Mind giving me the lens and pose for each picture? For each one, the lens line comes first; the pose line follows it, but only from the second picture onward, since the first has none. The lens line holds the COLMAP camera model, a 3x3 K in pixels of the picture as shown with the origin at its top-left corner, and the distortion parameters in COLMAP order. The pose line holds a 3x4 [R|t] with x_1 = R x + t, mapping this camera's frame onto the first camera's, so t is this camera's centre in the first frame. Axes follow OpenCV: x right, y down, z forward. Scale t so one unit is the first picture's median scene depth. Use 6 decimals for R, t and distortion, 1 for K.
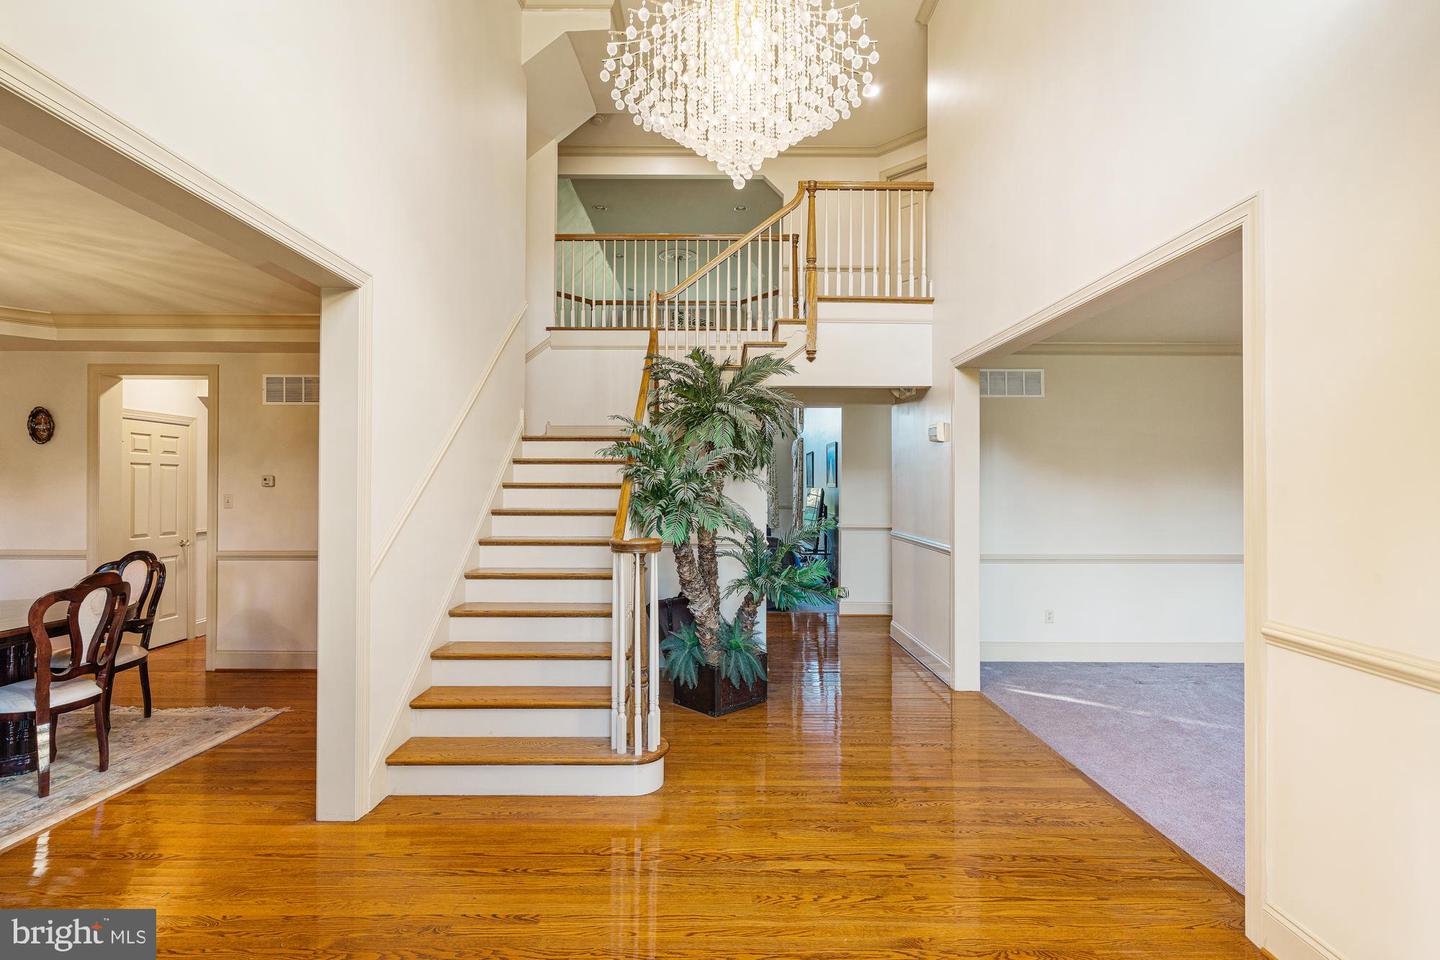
lens RADIAL K [[696.1, 0, 708.4], [0, 696.1, 478.6], [0, 0, 1]] dist [-0.000044, 0.000171]
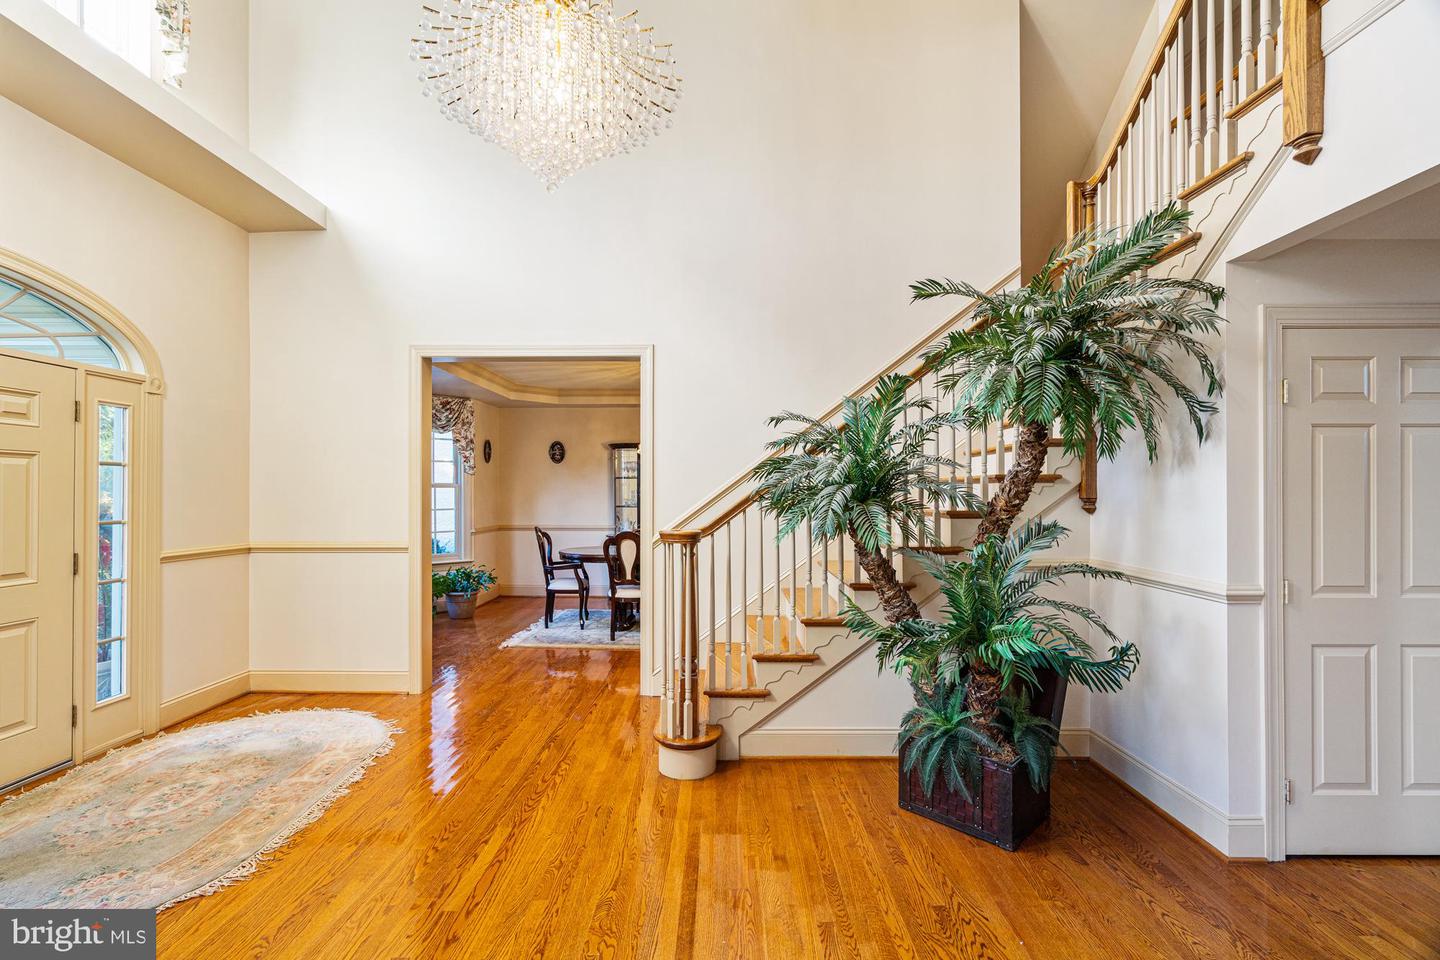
lens RADIAL K [[654.2, 0, 708.7], [0, 654.2, 483.3], [0, 0, 1]] dist [-0.002182, 0.000332]
pose [[-0.014694, -0.010883, -0.999833, 1.061259], [0.005744, 0.999923, -0.010969, 0.042572], [0.999876, -0.005904, -0.014630, 1.305204]]
